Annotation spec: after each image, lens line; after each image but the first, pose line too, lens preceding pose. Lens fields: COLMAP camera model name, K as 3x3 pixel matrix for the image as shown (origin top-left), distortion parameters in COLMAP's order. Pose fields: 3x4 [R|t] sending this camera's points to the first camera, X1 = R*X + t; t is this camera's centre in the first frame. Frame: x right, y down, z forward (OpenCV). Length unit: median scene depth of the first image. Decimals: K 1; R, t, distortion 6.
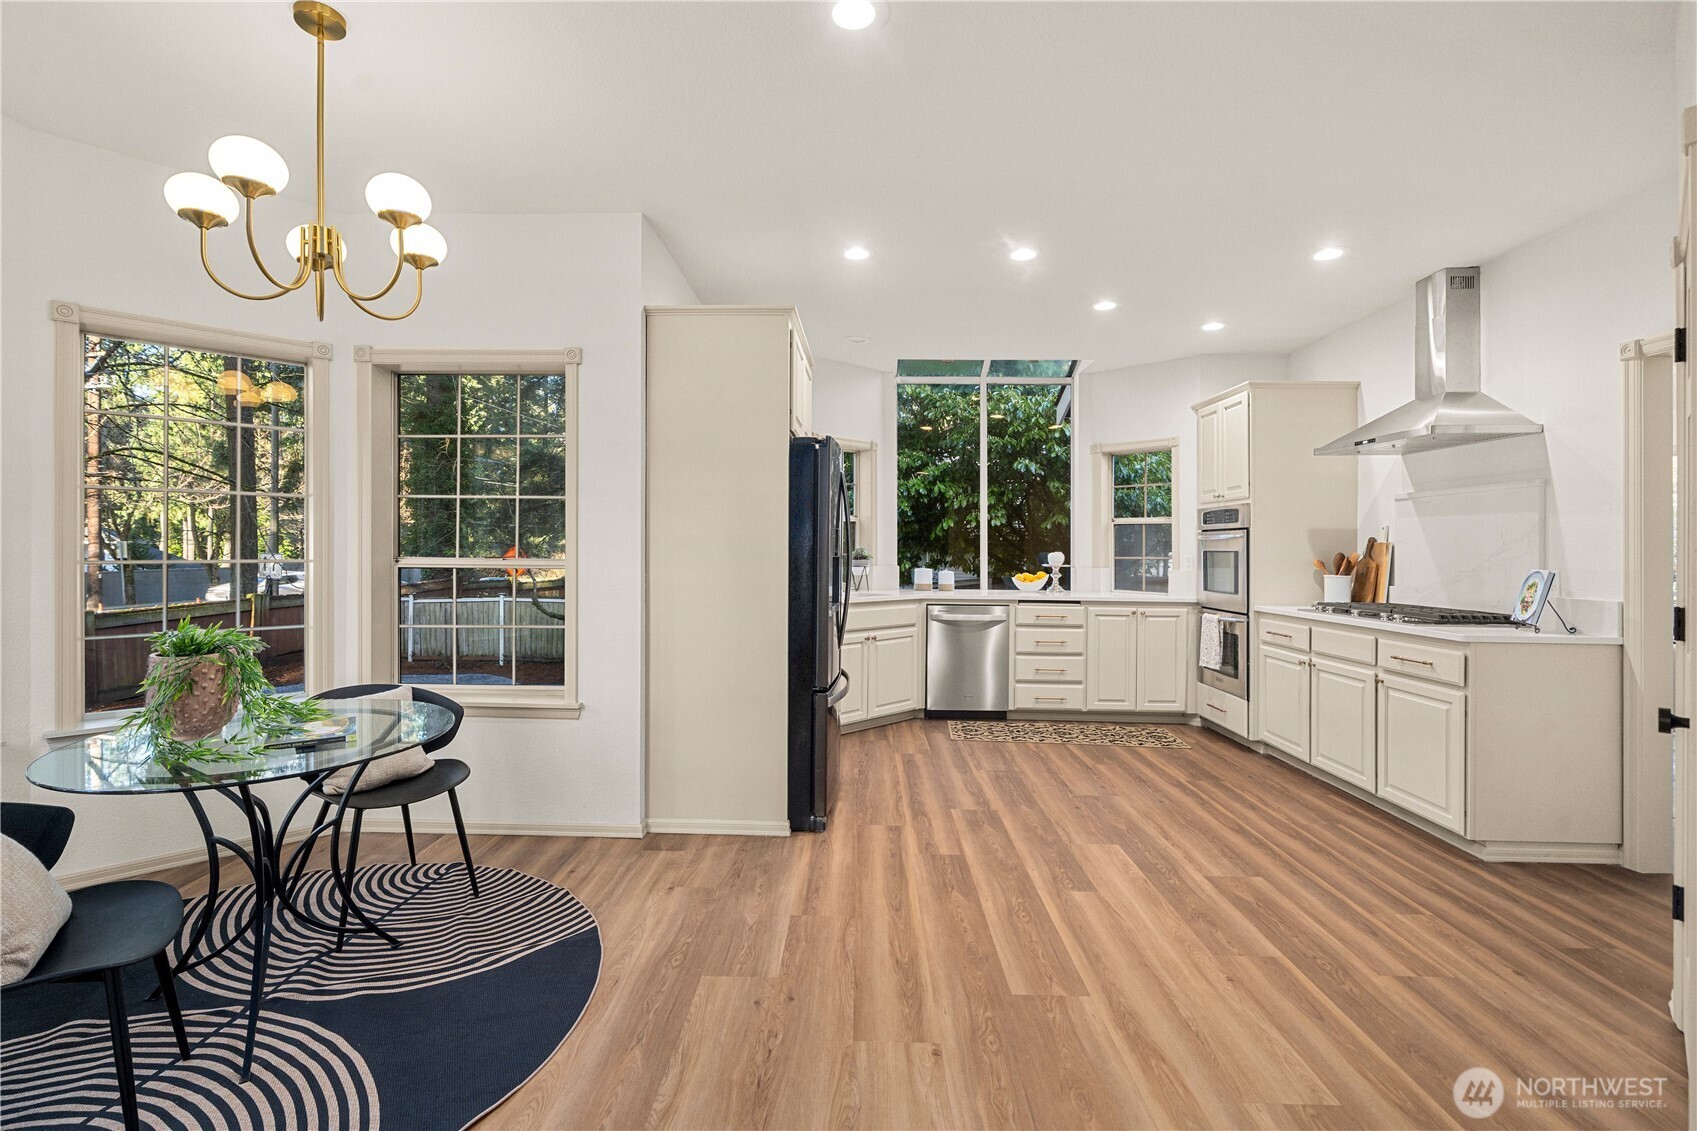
lens RADIAL K [[755.8, 0, 837.7], [0, 755.8, 542.1], [0, 0, 1]] dist [-0.001453, 0.000855]
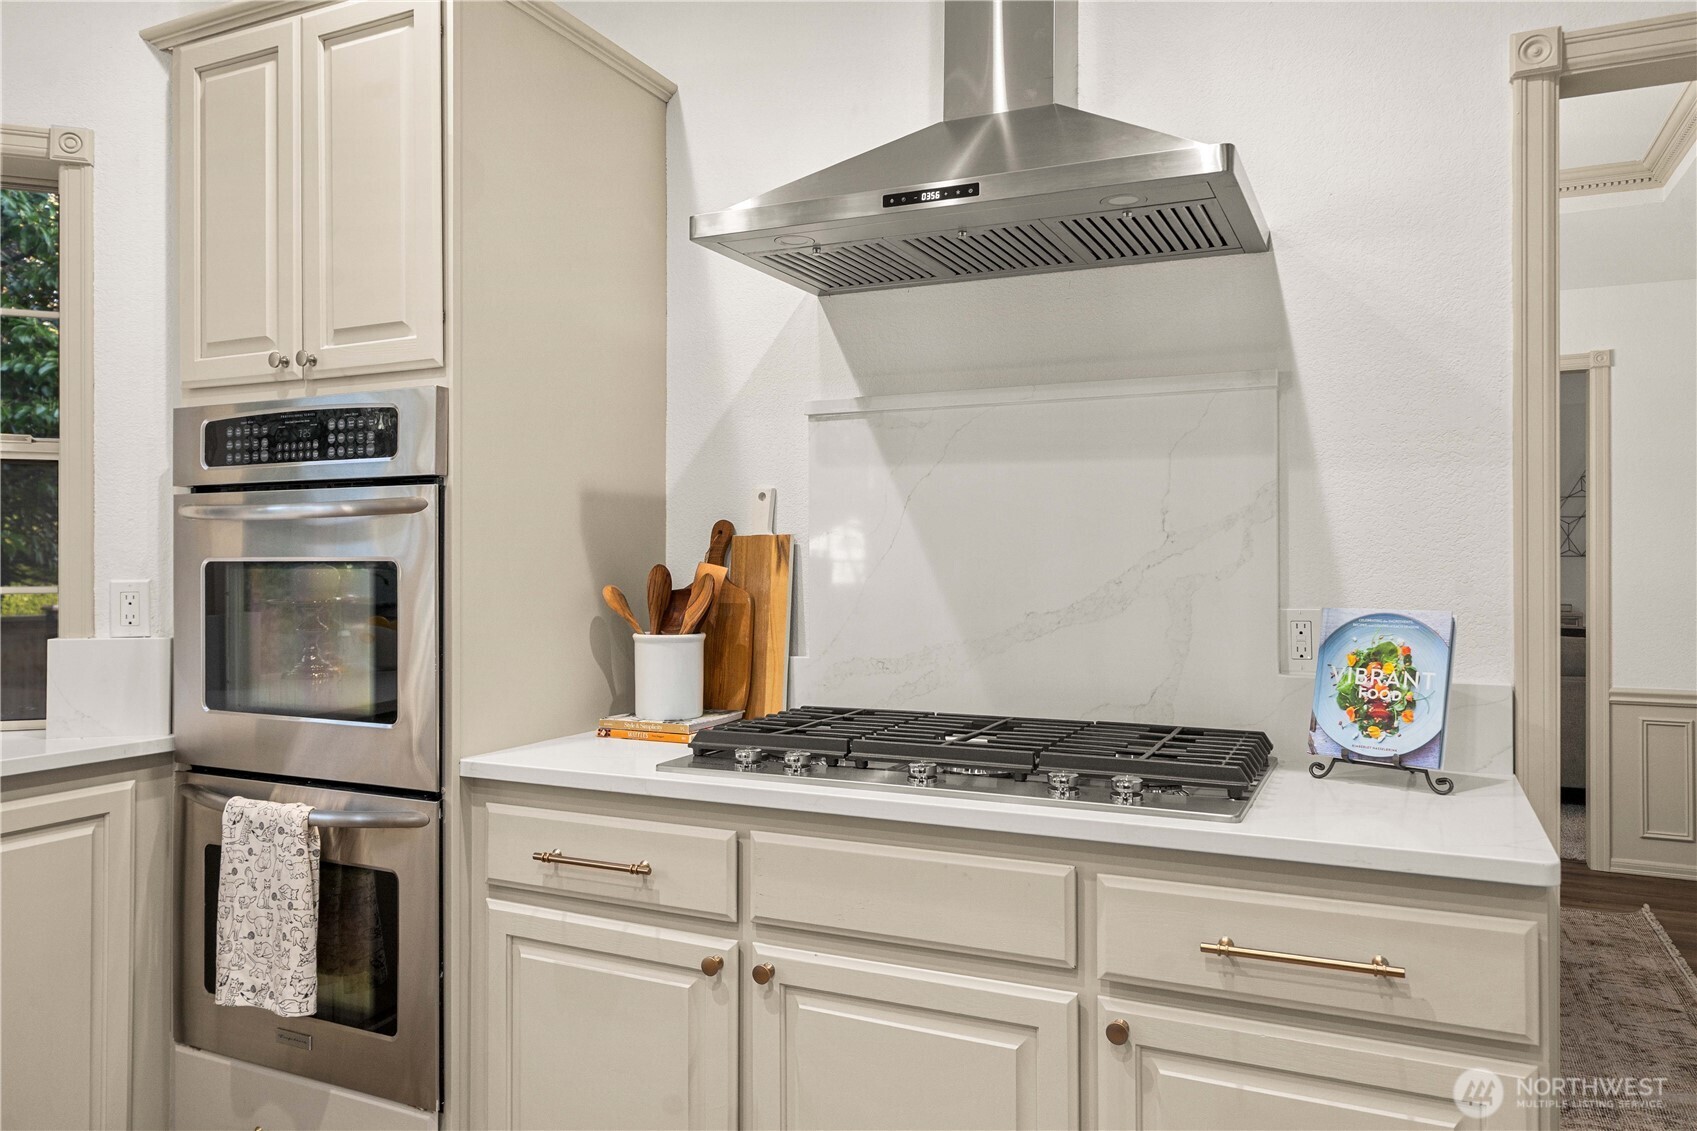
lens RADIAL K [[1168.5, 0, 826.6], [0, 1168.5, 541.3], [0, 0, 1]] dist [0.000114, 0.004888]
pose [[0.411635, 0.004948, 0.911335, 0.221867], [-0.004487, 0.999984, -0.003402, 0.005224], [-0.911338, -0.002689, 0.411651, 0.720296]]
